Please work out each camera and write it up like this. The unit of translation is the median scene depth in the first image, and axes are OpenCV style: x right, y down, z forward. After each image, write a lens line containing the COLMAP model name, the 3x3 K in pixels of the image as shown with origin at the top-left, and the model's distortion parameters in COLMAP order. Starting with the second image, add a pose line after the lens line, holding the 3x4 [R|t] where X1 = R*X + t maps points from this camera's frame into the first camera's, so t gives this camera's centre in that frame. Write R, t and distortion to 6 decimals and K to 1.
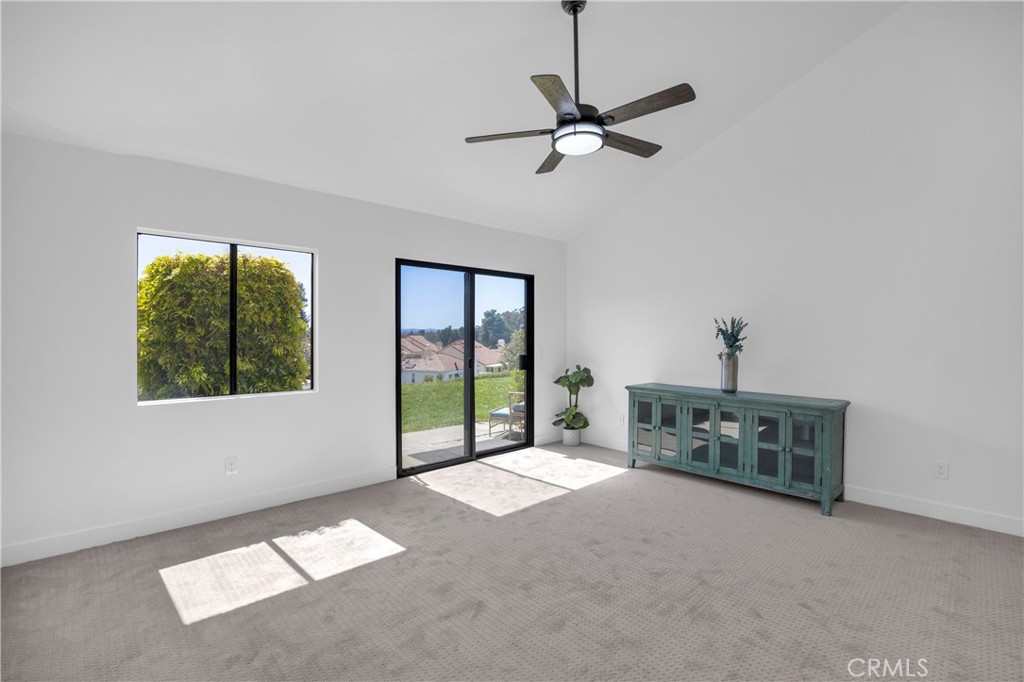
lens RADIAL K [[444.9, 0, 512.0], [0, 444.9, 341.0], [0, 0, 1]] dist [-0.024742, 0.000518]
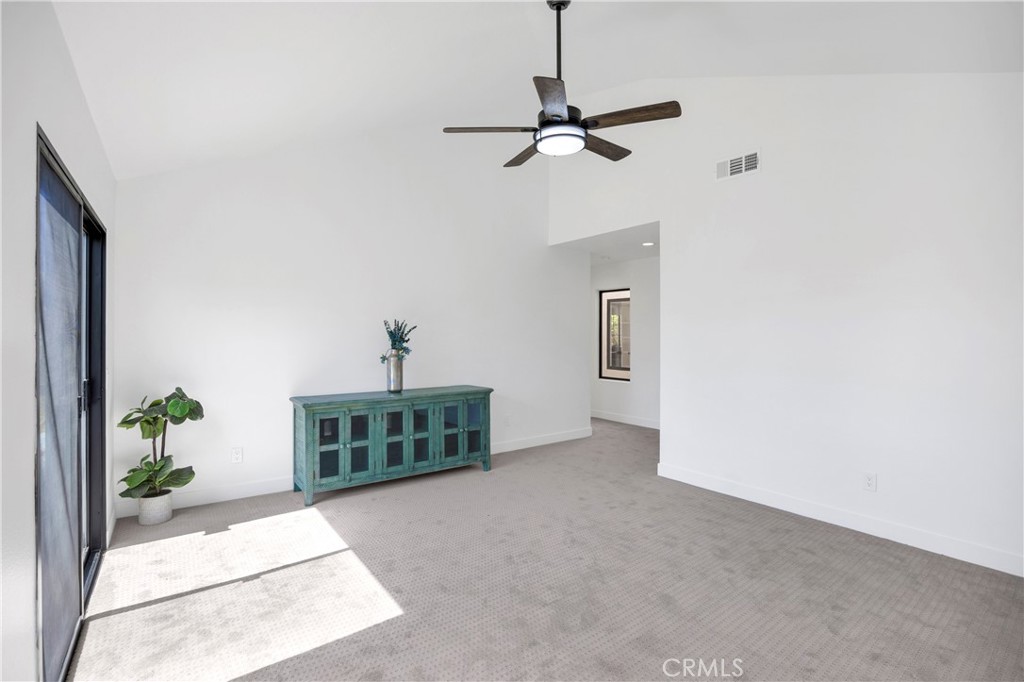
lens RADIAL K [[444.9, 0, 512.0], [0, 444.9, 341.0], [0, 0, 1]] dist [-0.024742, 0.000518]
pose [[0.164038, -0.008617, 0.986416, -0.521960], [0.023421, 0.999714, 0.004838, -0.004175], [-0.986176, 0.022309, 0.164193, 0.593411]]
